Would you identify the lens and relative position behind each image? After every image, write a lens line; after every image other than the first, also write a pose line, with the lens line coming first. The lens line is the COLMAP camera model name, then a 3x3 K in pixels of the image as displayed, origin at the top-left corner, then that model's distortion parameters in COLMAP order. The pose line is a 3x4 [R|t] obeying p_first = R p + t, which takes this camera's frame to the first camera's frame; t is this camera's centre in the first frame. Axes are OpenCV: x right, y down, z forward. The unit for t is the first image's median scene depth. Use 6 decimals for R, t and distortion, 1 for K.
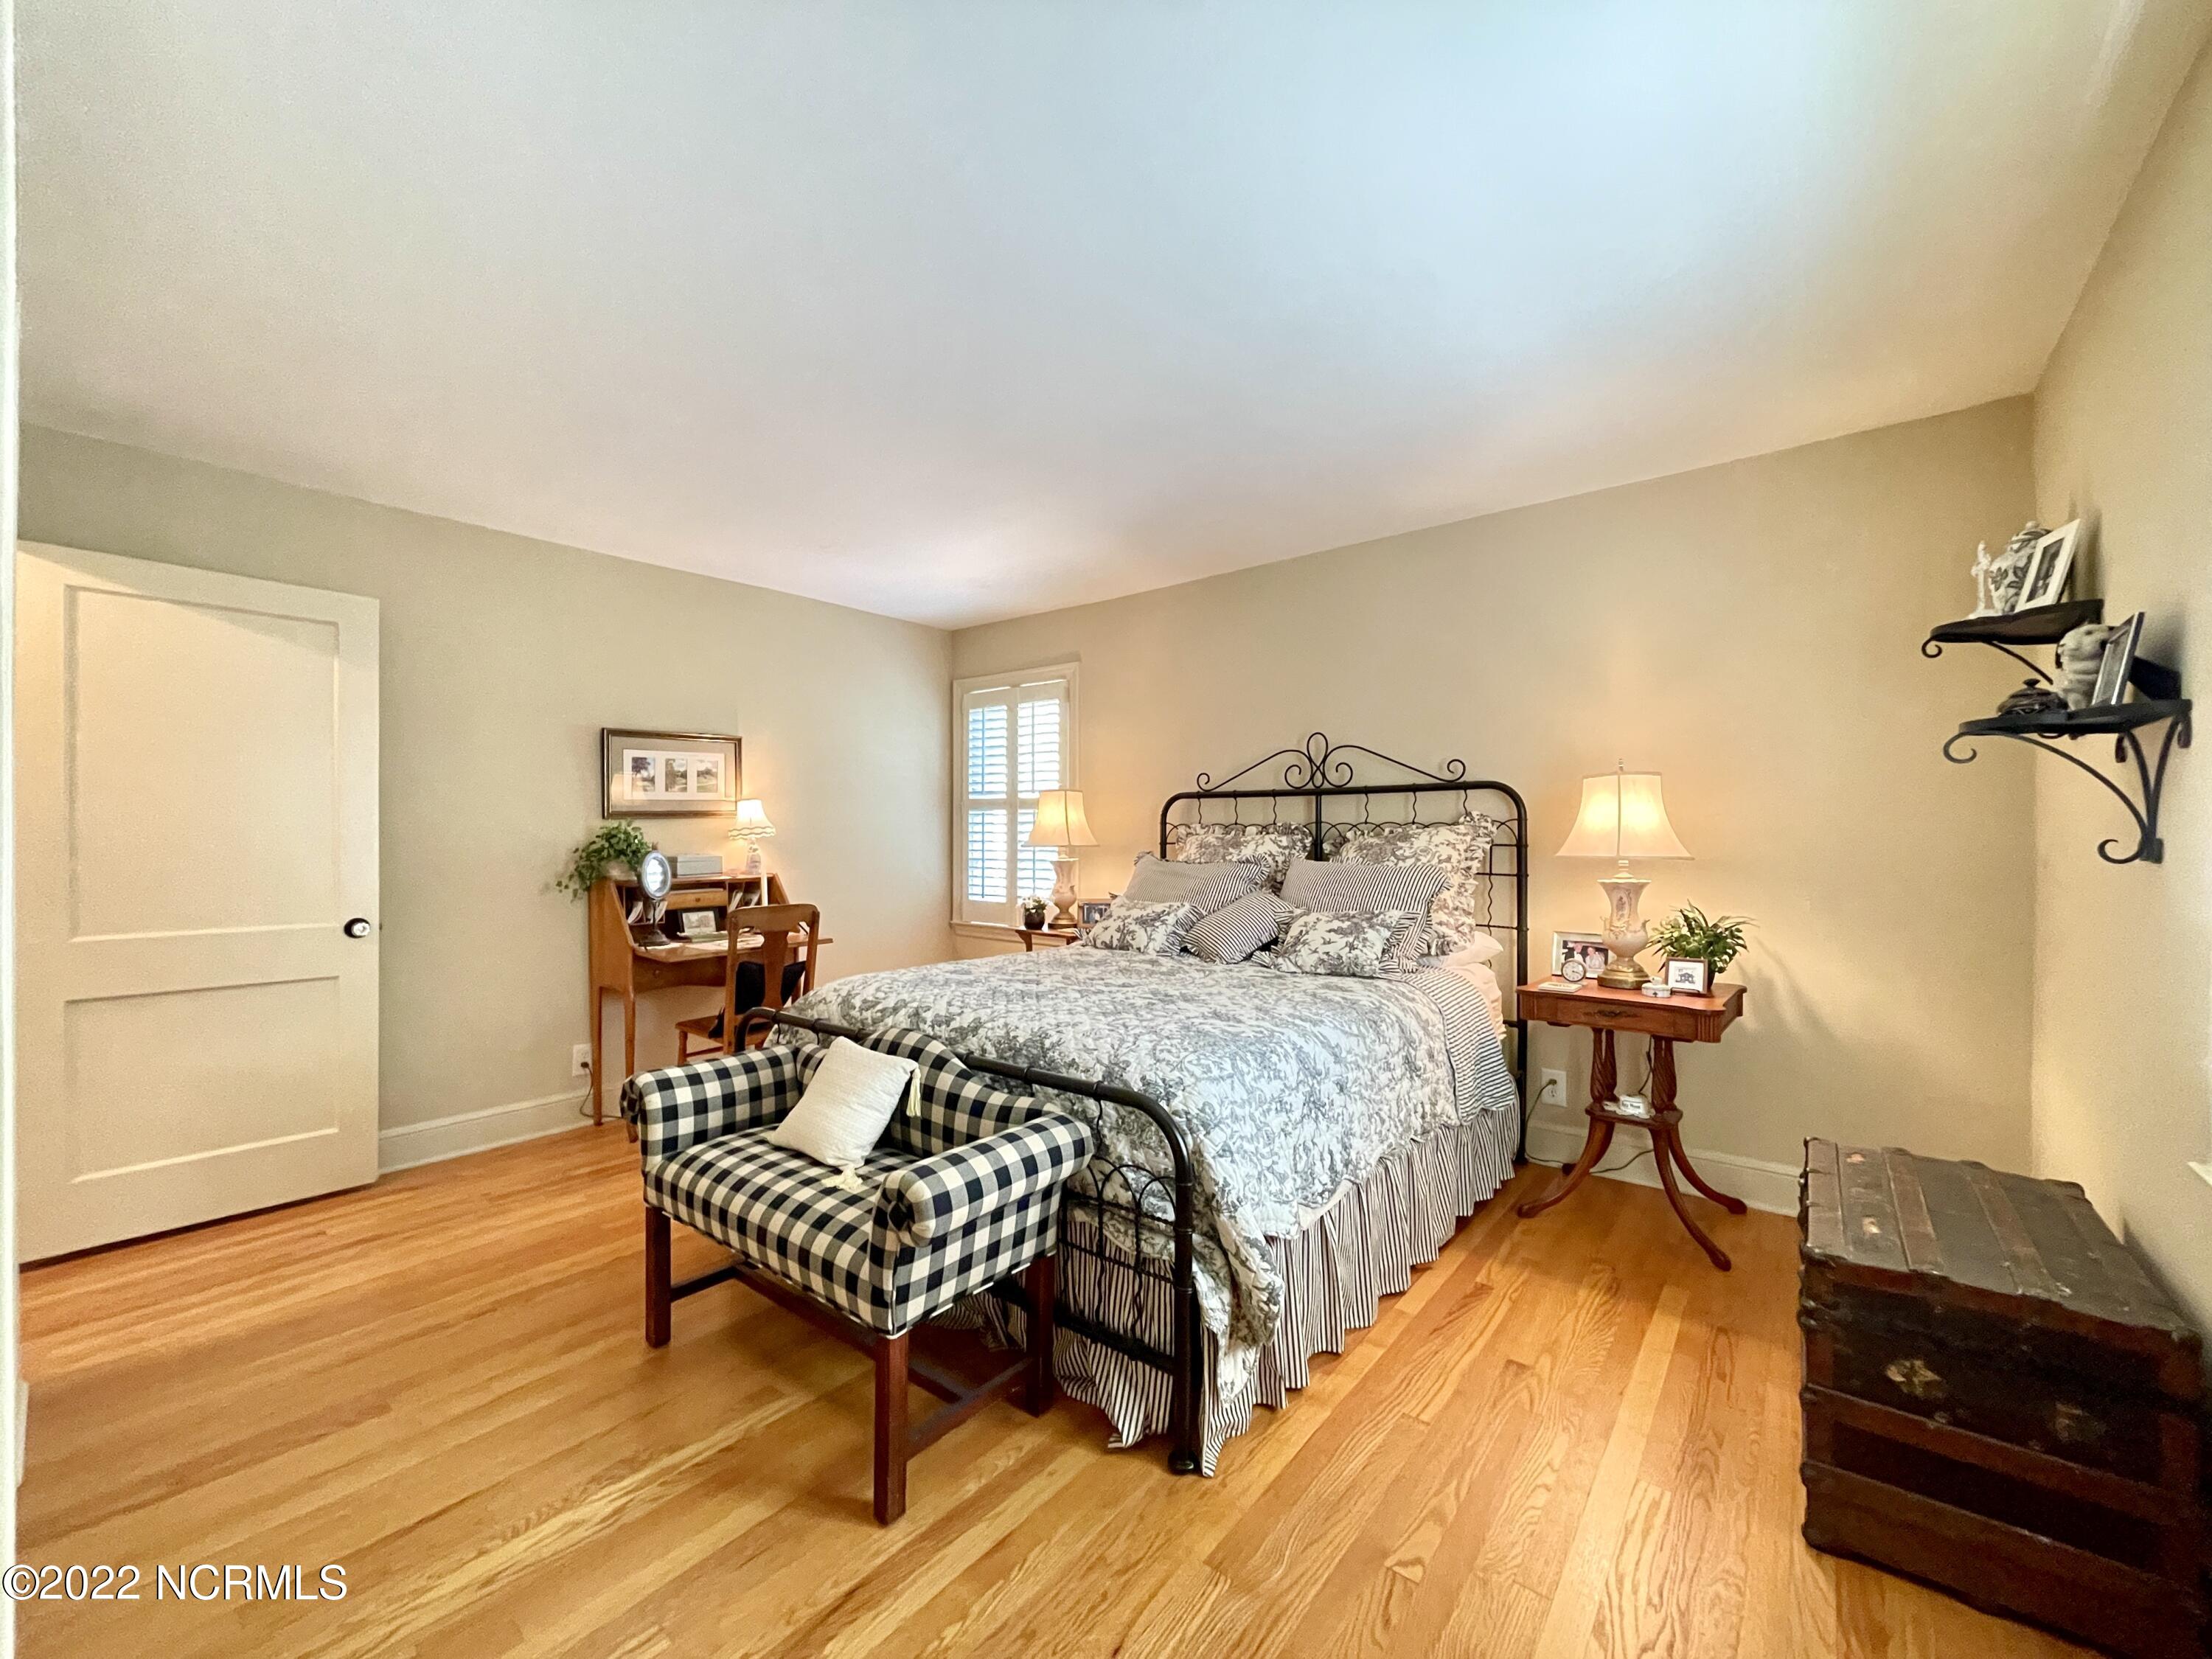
lens RADIAL K [[907.5, 0, 1083.6], [0, 907.5, 840.1], [0, 0, 1]] dist [-0.001801, 0.000663]
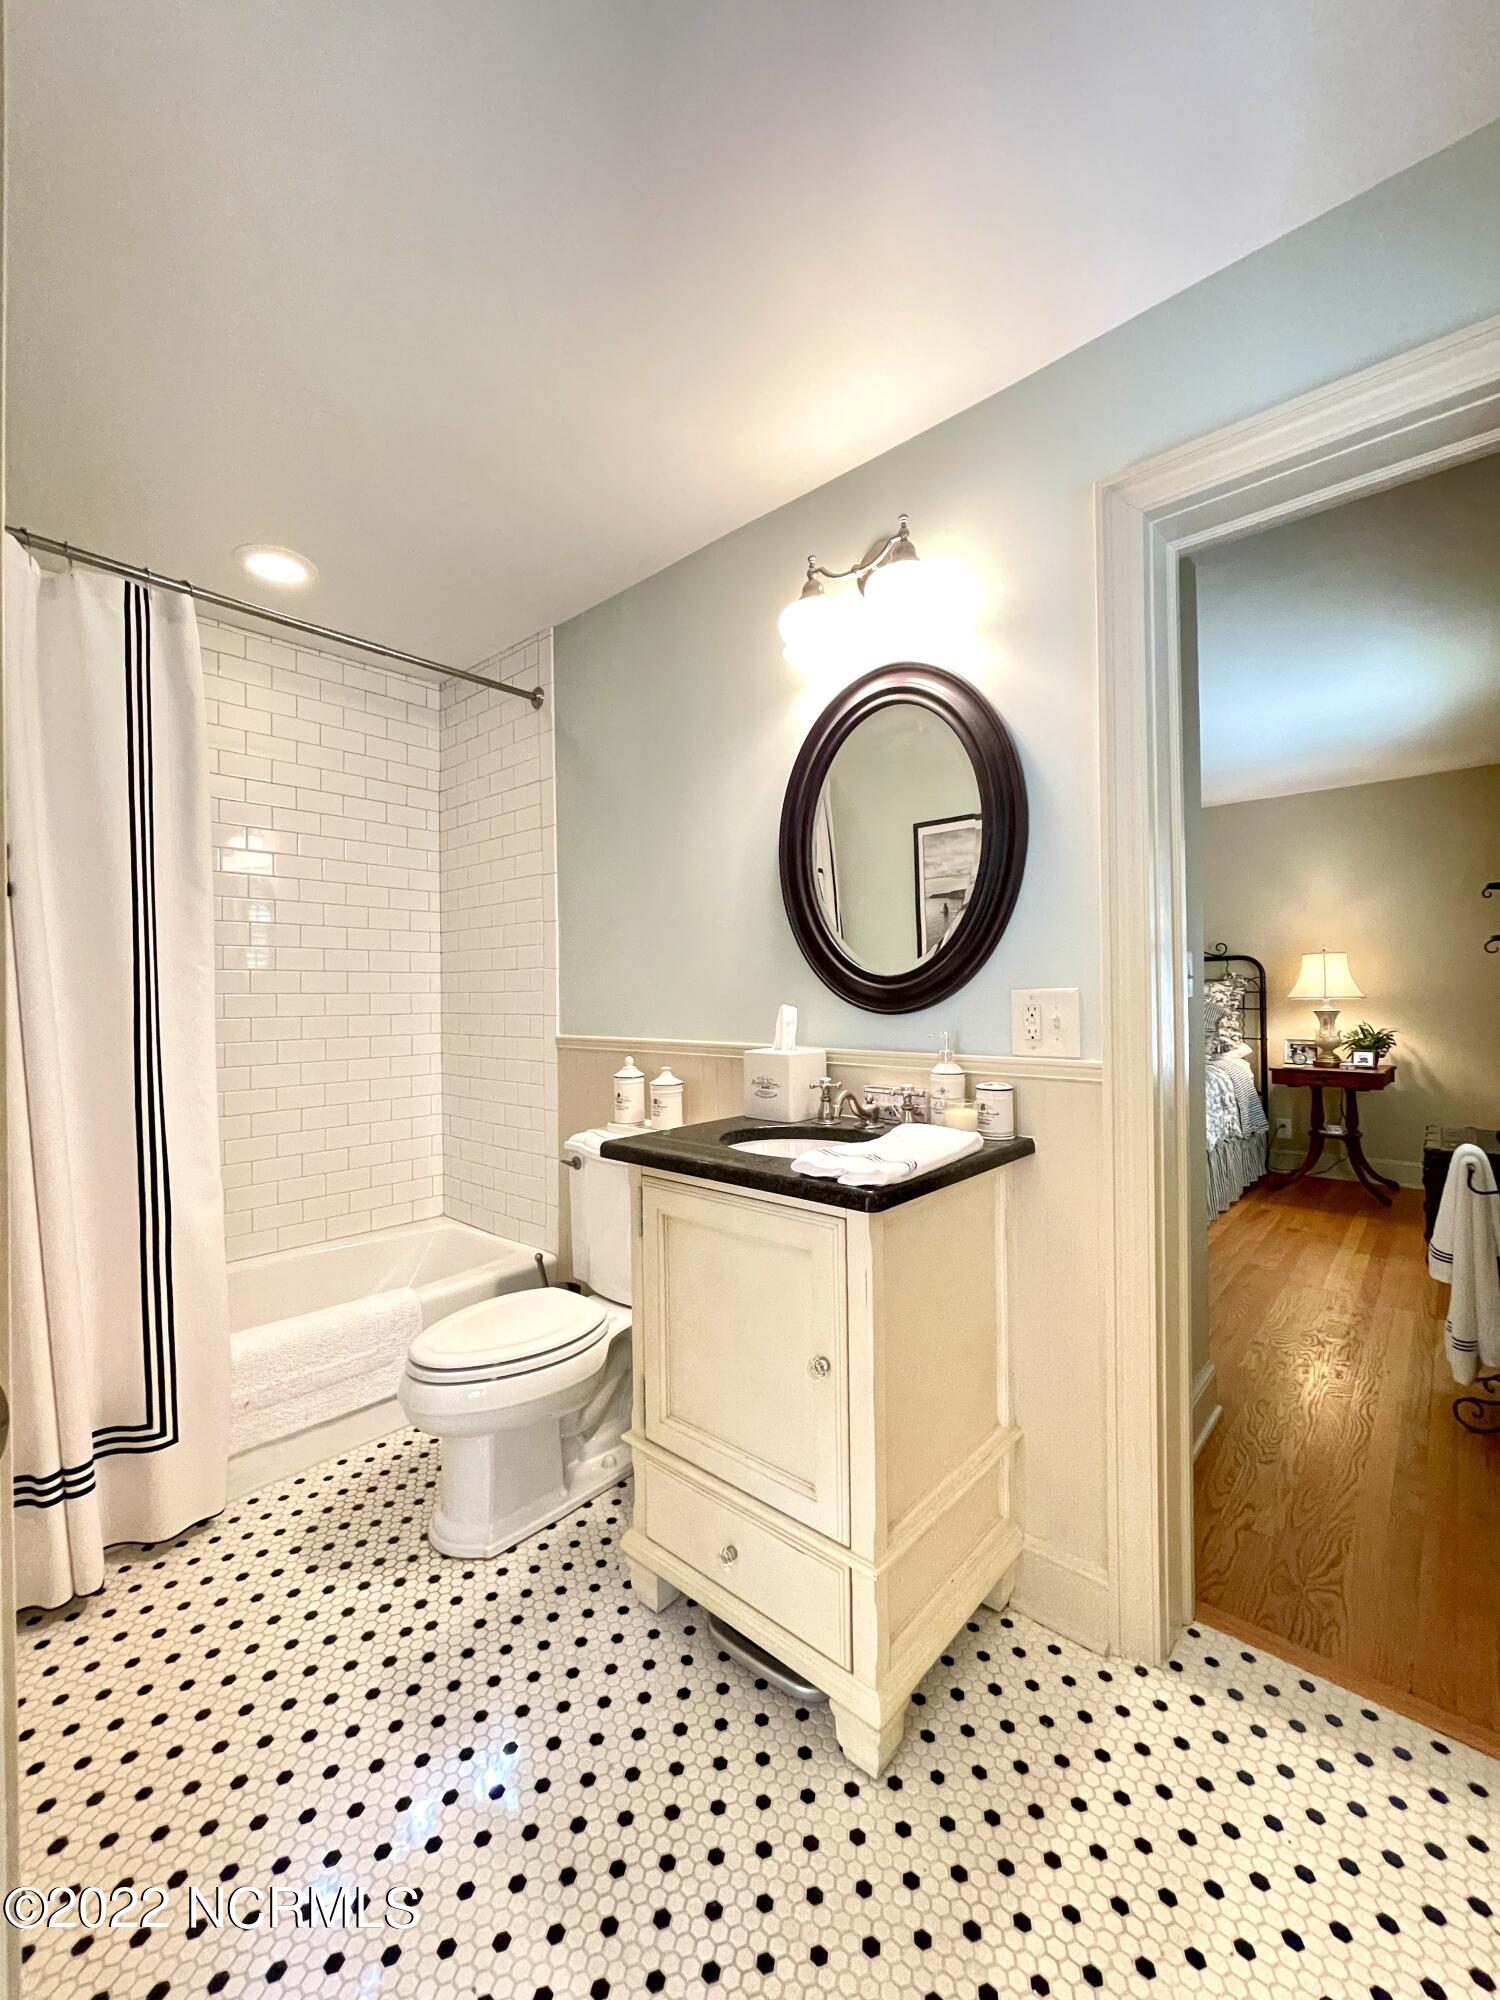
lens RADIAL K [[820.6, 0, 731.5], [0, 820.6, 989.6], [0, 0, 1]] dist [-0.001801, 0.000663]
pose [[0.998988, -0.016455, -0.041850, -0.476772], [0.016227, 0.999852, -0.005779, -0.006157], [0.041939, 0.005094, 0.999107, -0.631202]]
